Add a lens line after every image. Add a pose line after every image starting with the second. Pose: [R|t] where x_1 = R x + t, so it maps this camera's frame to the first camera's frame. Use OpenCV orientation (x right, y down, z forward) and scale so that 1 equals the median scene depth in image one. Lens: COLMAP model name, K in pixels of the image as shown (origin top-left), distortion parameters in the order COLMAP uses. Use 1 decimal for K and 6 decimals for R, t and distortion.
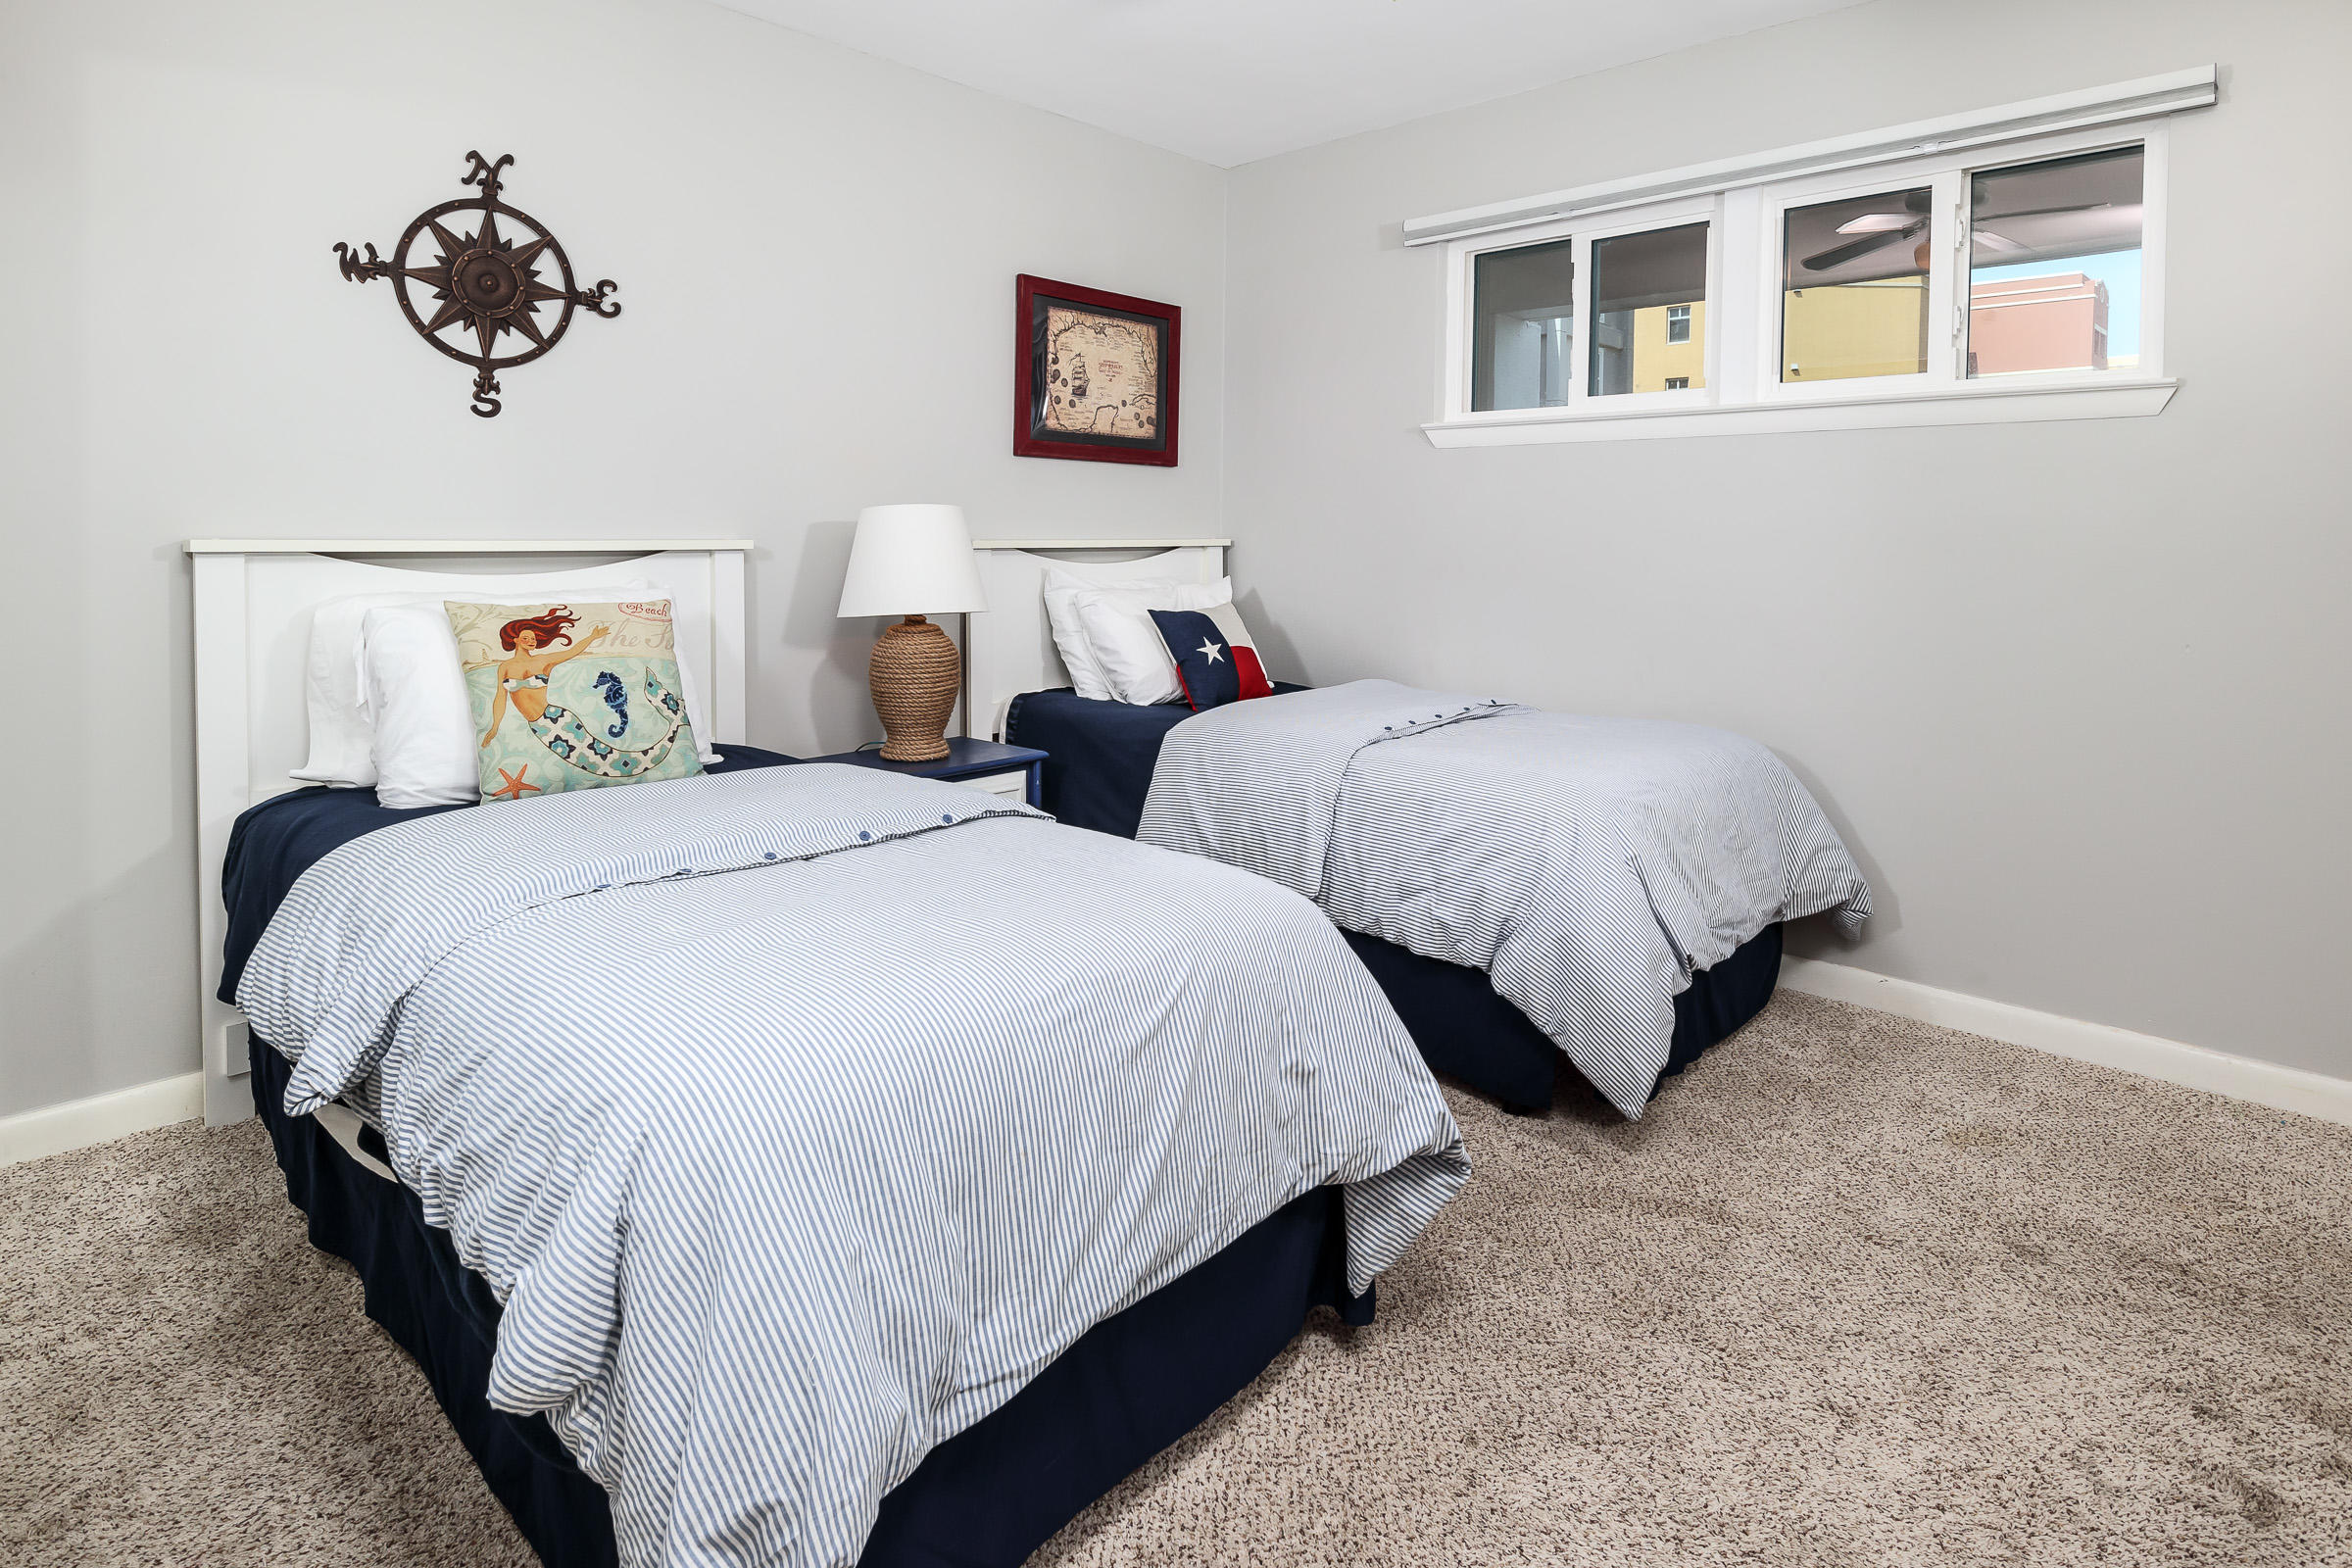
lens RADIAL K [[1230.1, 0, 1178.7], [0, 1230.1, 702.1], [0, 0, 1]] dist [-0.005634, -0.001122]
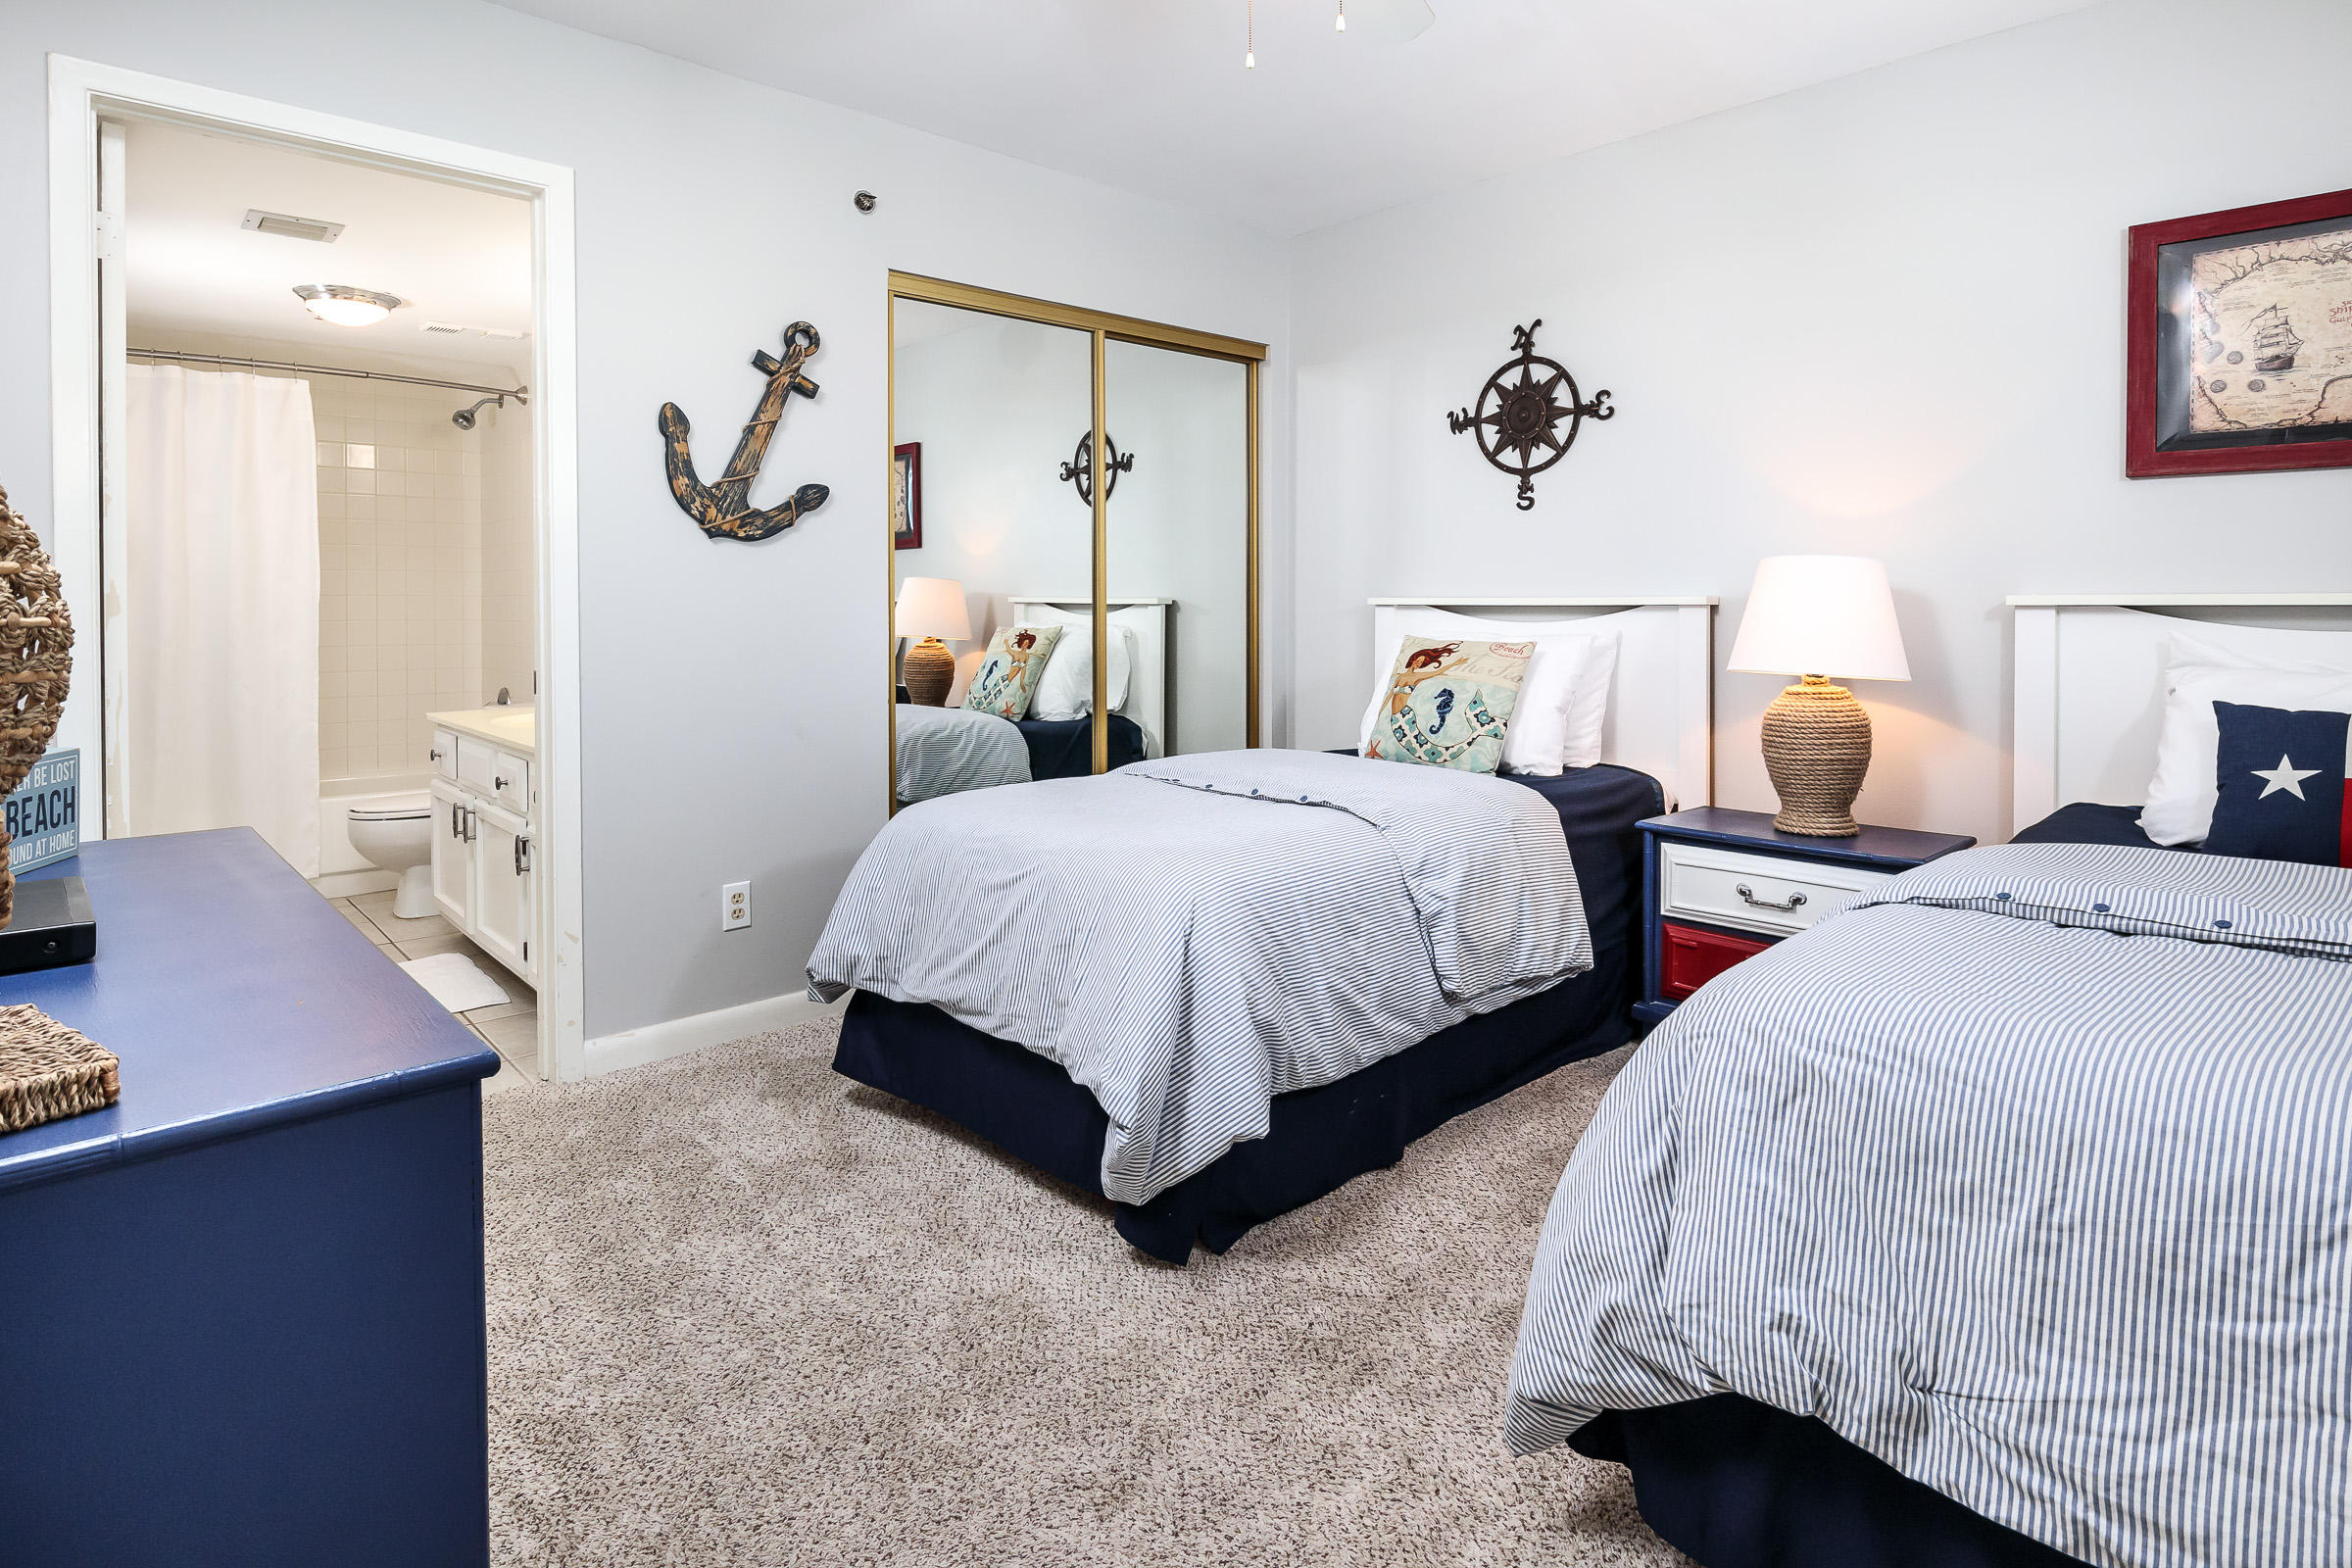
lens RADIAL K [[1245.7, 0, 1176.0], [0, 1245.7, 784.0], [0, 0, 1]] dist [0.003808, 0.000814]
pose [[-0.070908, 0.148043, -0.986436, 0.939681], [-0.127813, 0.979424, 0.156178, -0.095947], [0.989260, 0.137153, -0.050527, 0.721820]]
